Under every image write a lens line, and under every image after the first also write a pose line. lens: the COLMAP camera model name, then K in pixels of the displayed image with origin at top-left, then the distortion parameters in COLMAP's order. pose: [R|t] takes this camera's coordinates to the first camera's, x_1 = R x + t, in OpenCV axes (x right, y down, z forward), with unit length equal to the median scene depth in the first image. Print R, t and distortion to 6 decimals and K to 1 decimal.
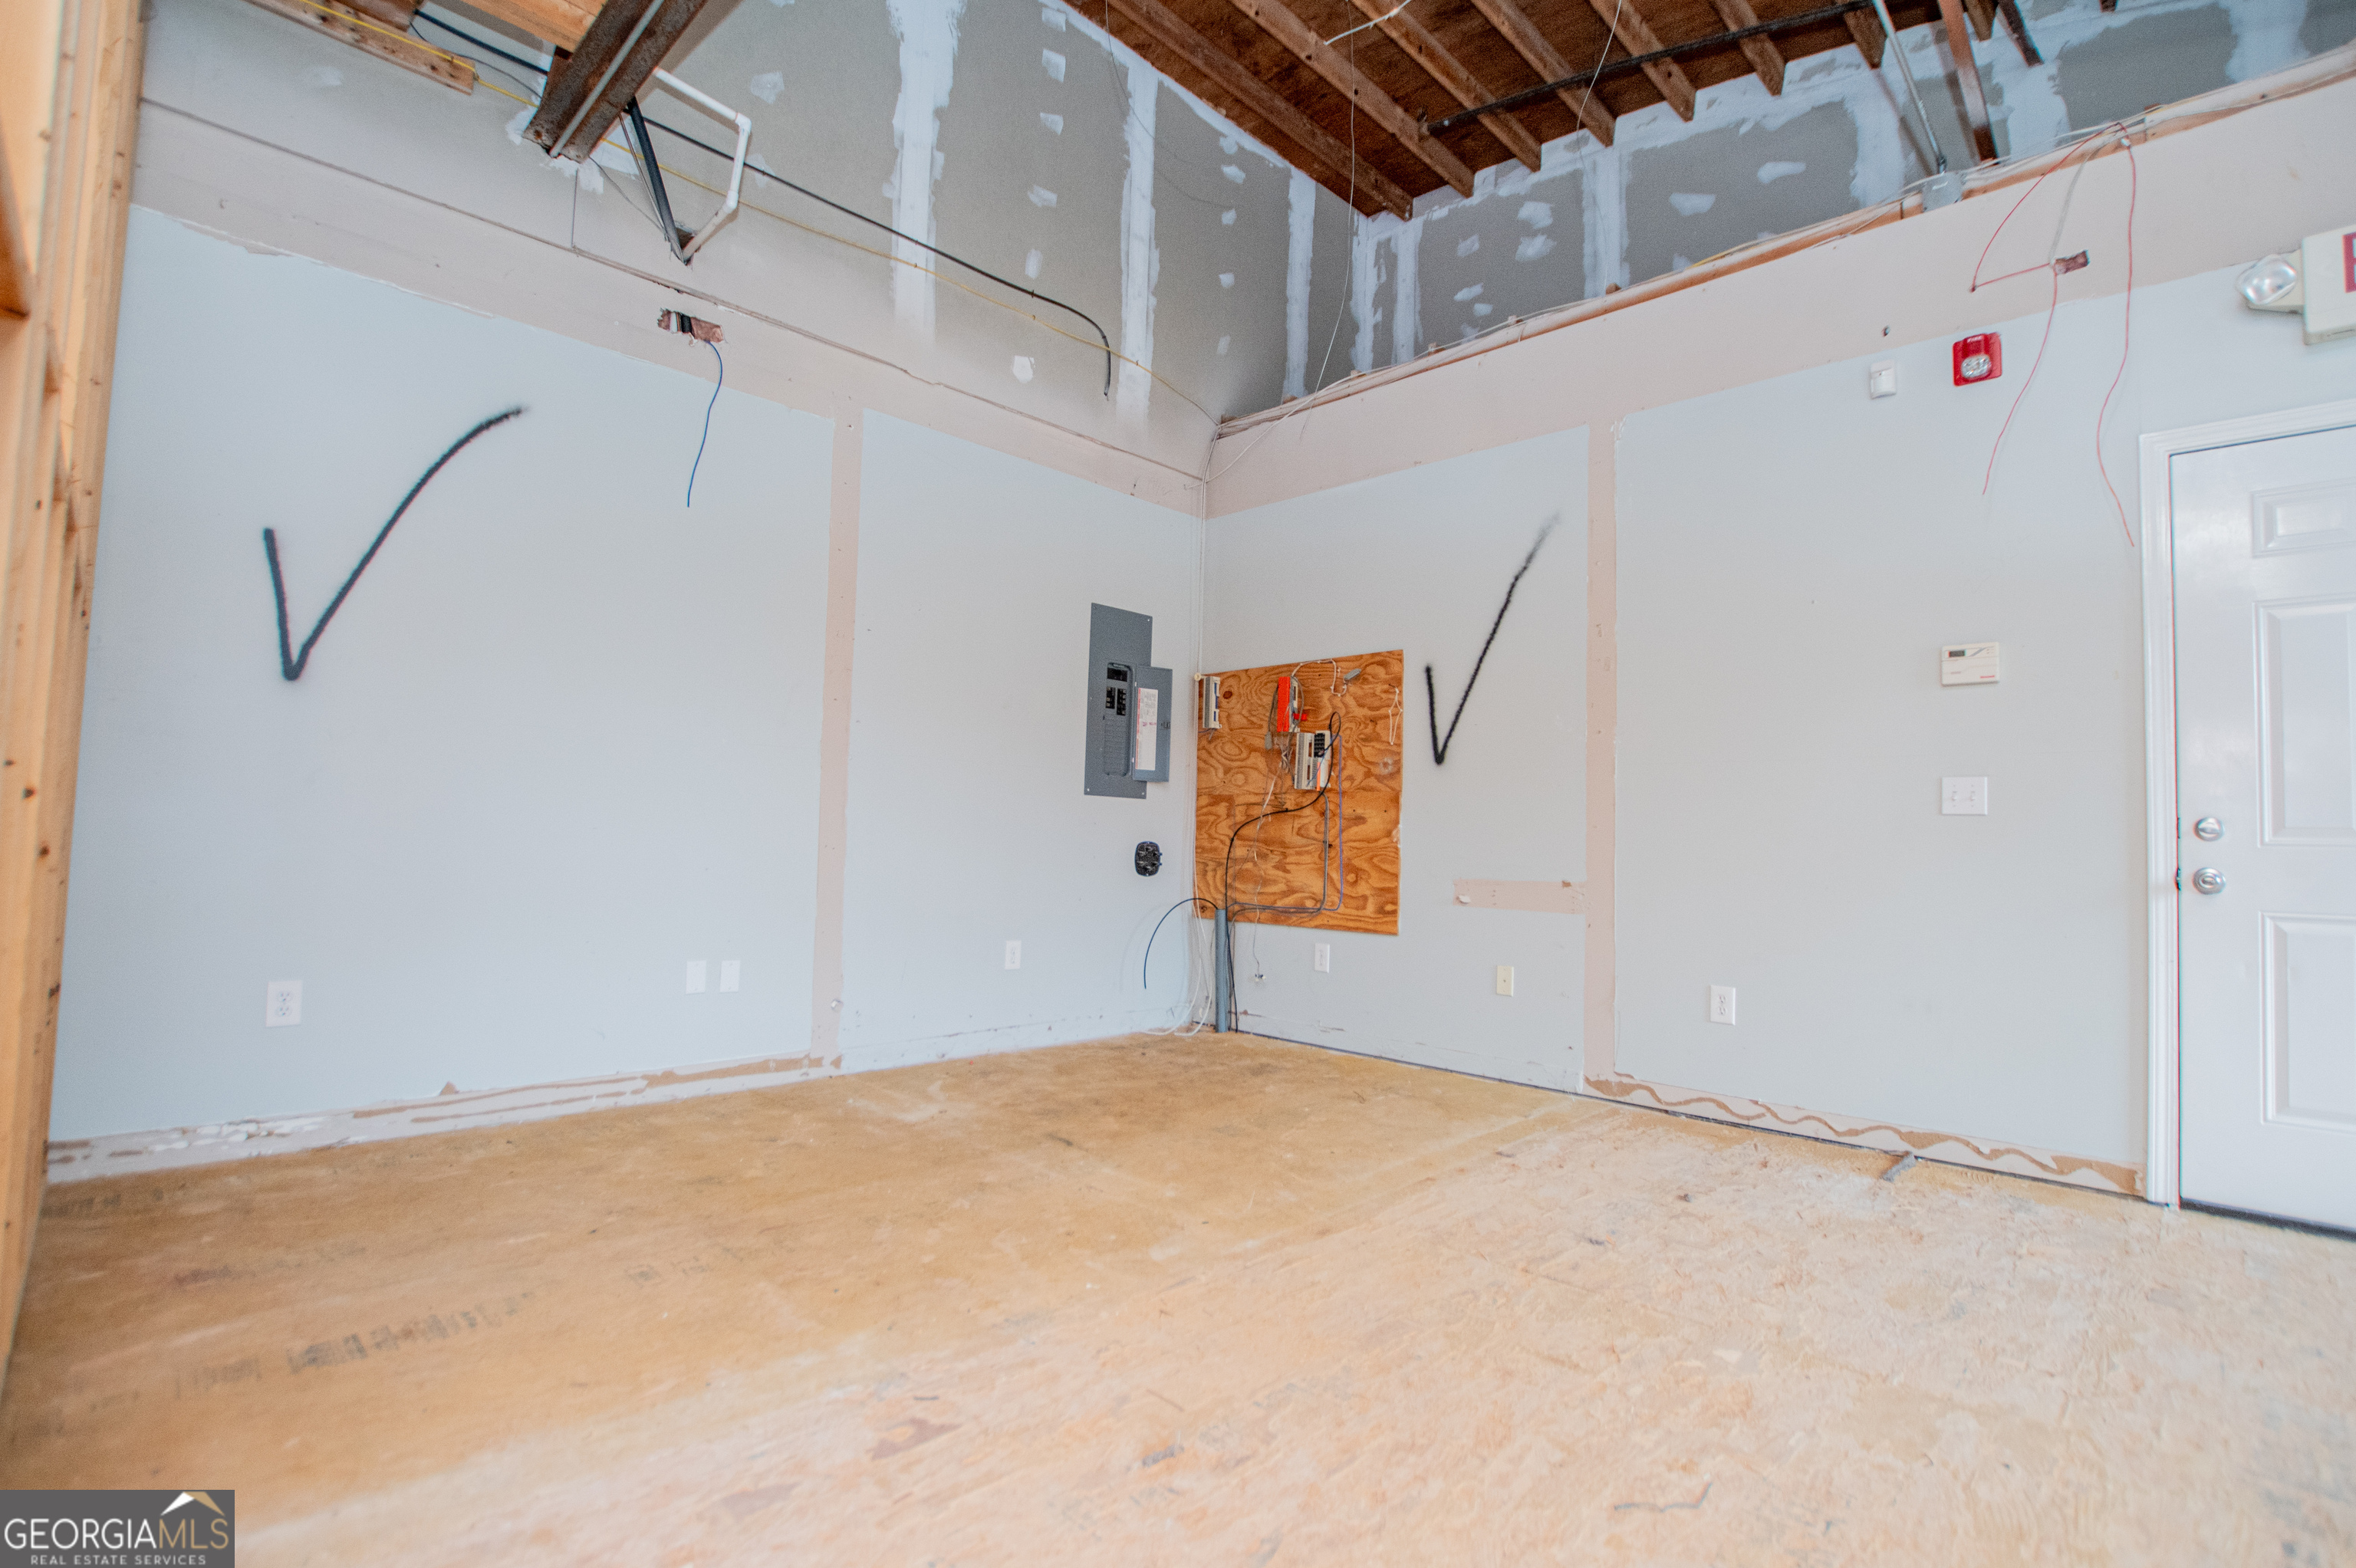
lens RADIAL K [[1084.8, 0, 1186.1], [0, 1084.8, 784.0], [0, 0, 1]] dist [-0.023008, -0.000584]
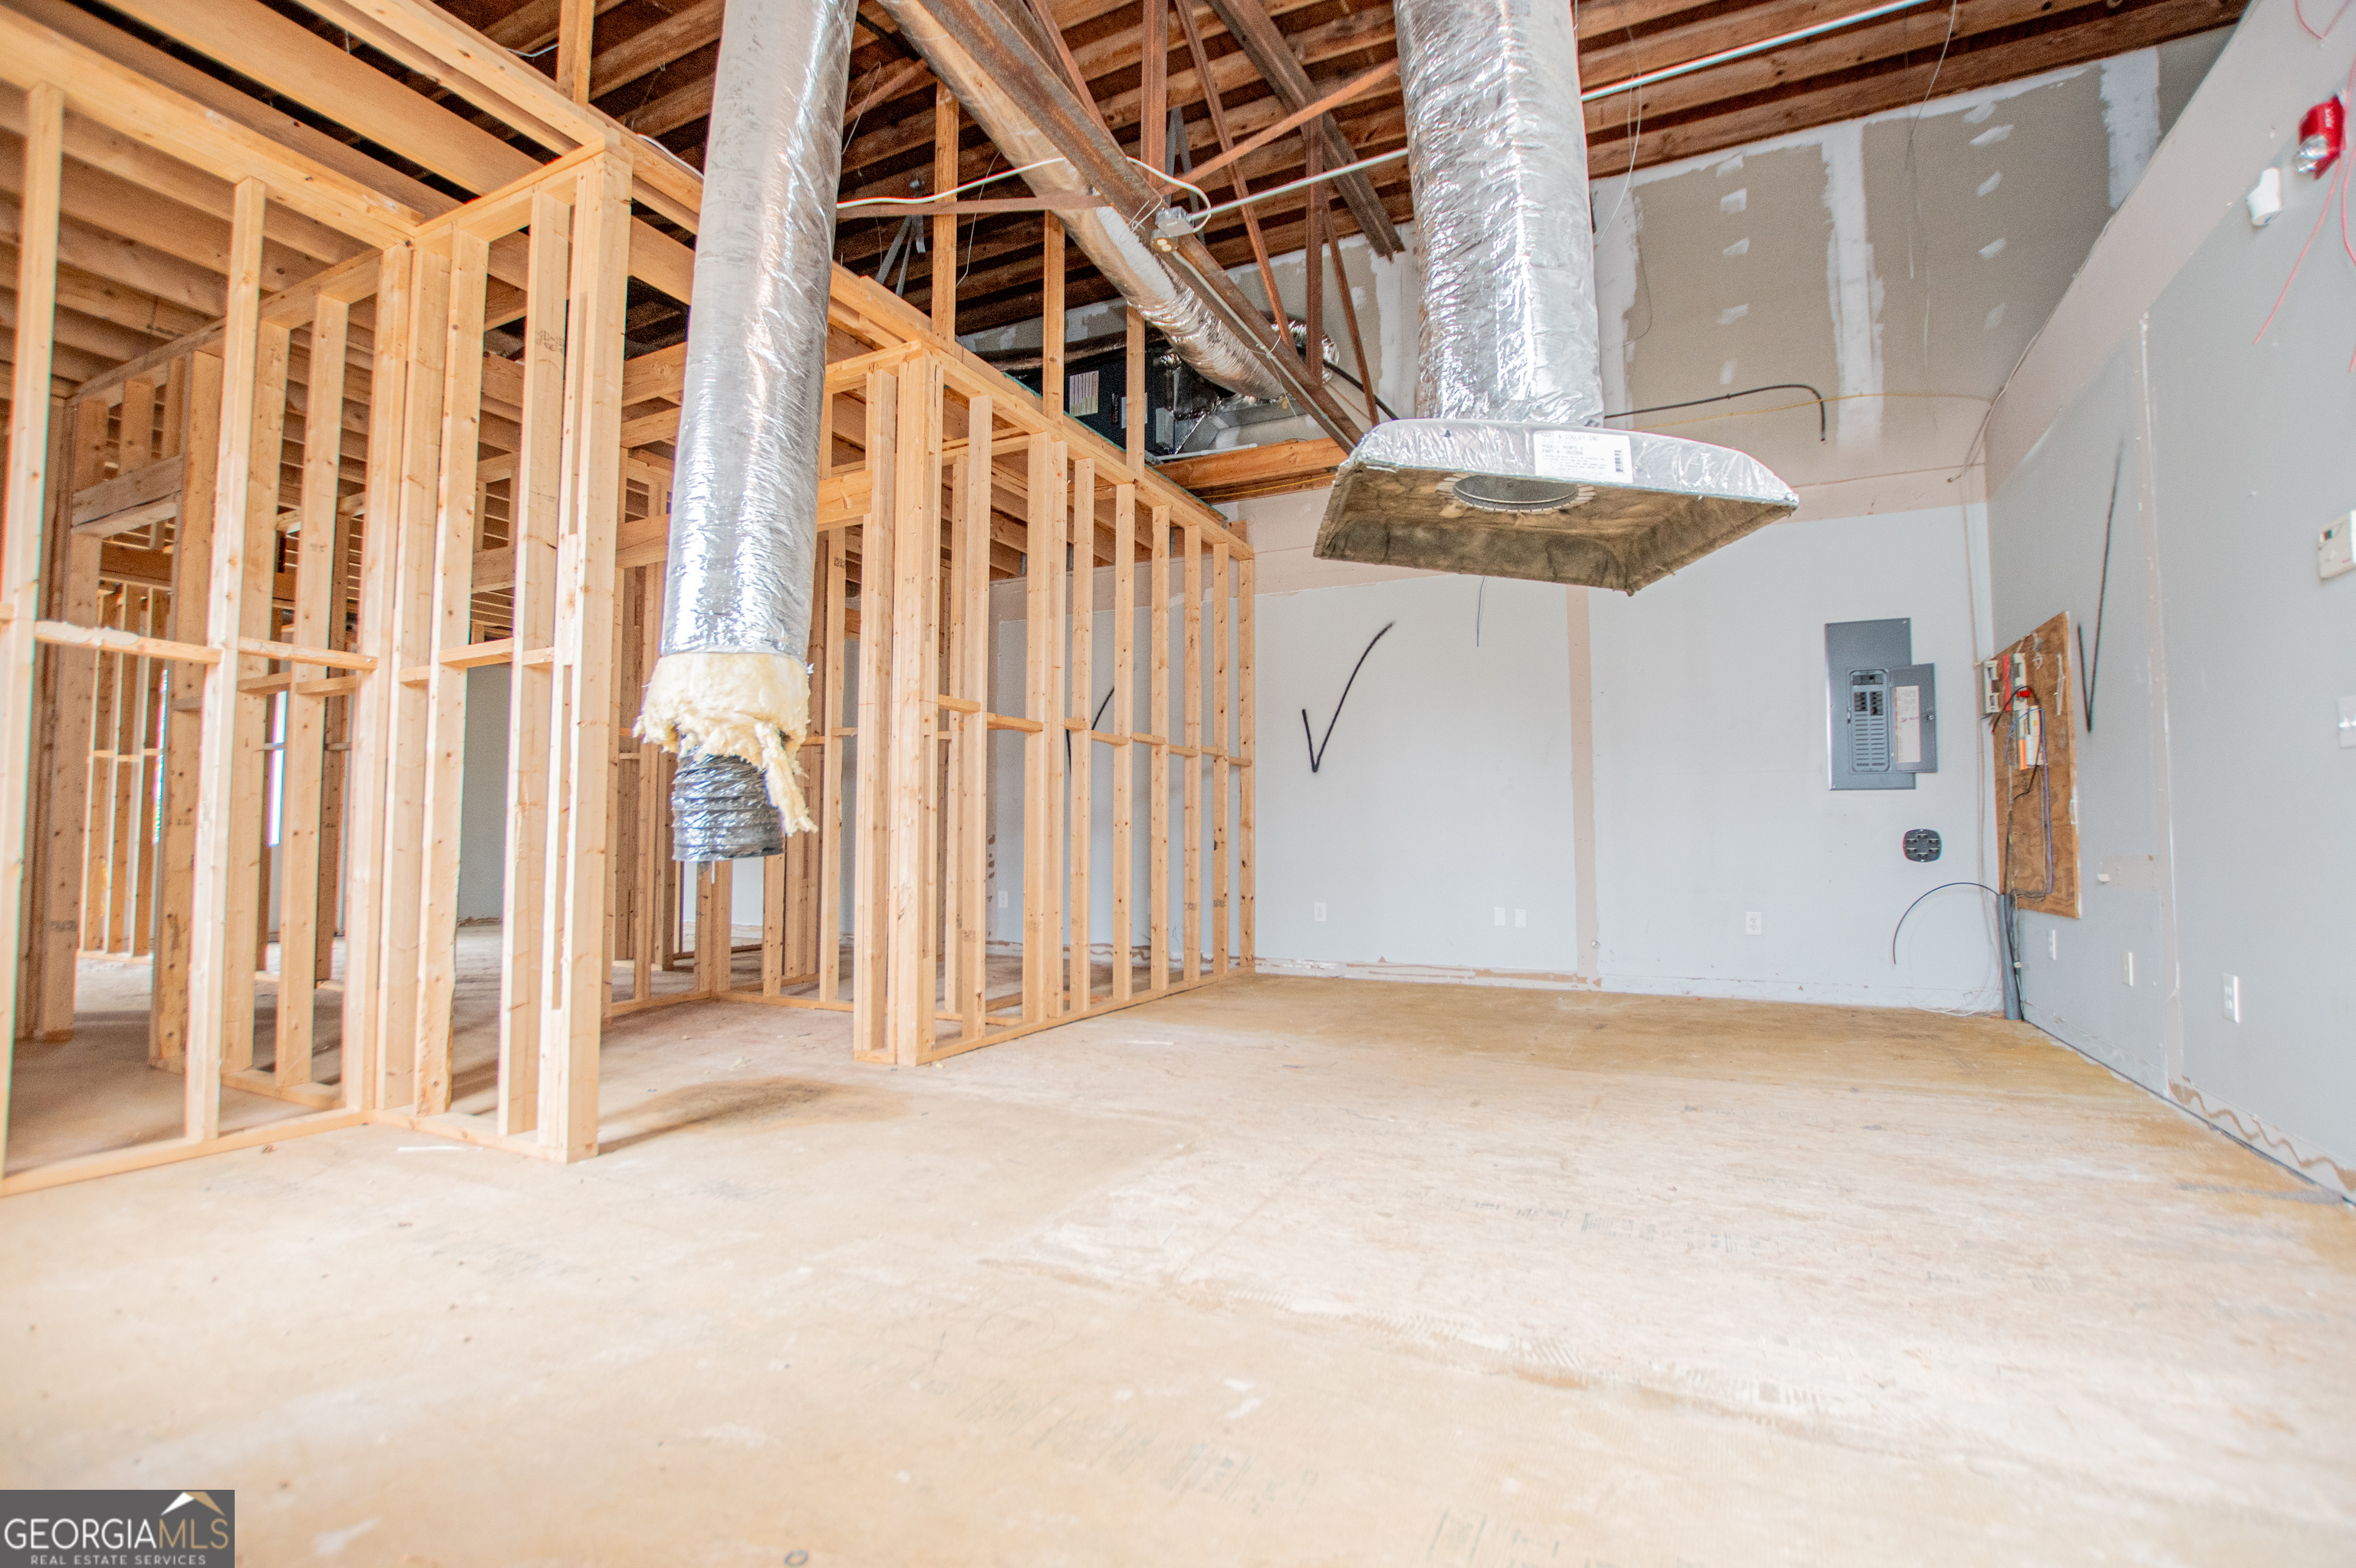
lens RADIAL K [[1084.8, 0, 1192.2], [0, 1084.8, 779.7], [0, 0, 1]] dist [-0.023008, -0.000584]
pose [[0.313918, -0.080648, -0.946019, 0.752696], [0.058930, 0.996120, -0.065364, 0.032272], [0.947619, -0.035230, 0.317453, -0.003728]]
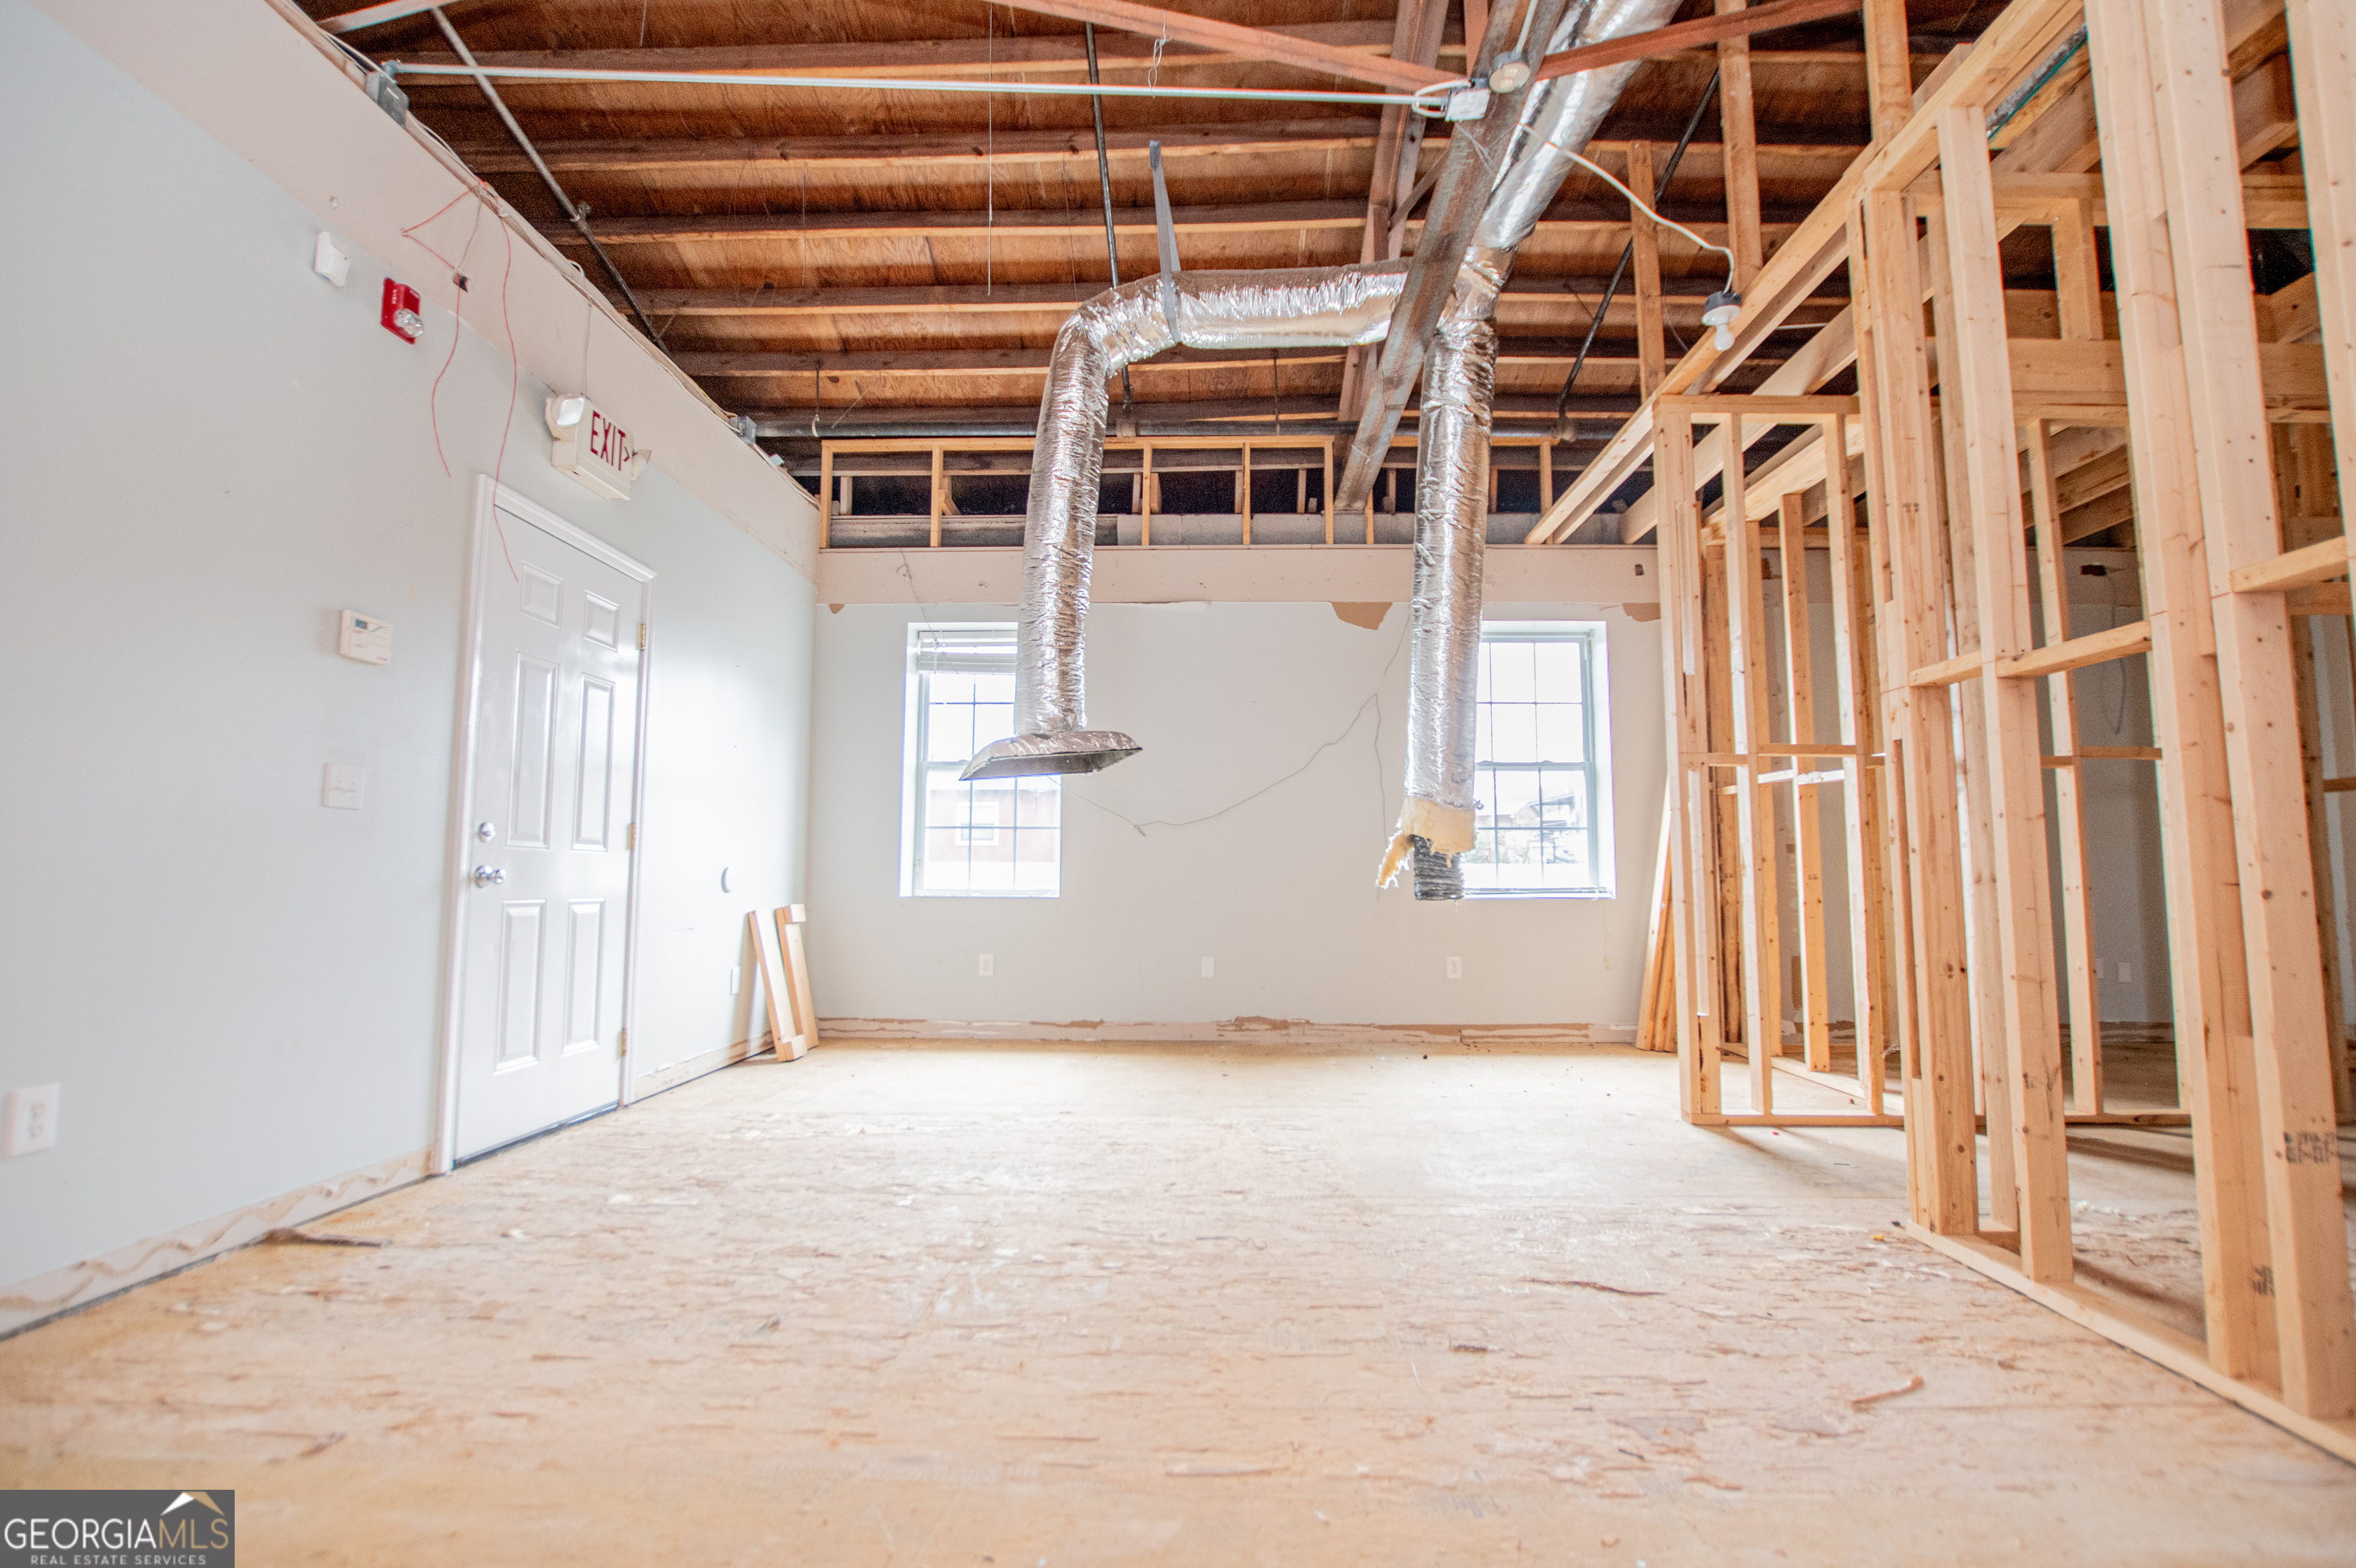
lens RADIAL K [[1084.8, 0, 1181.4], [0, 1084.8, 781.2], [0, 0, 1]] dist [-0.023008, -0.000584]
pose [[-0.669441, 0.032683, 0.742145, -0.243221], [-0.062052, 0.993080, -0.099707, 0.033387], [-0.740269, -0.112800, -0.662781, 0.700841]]
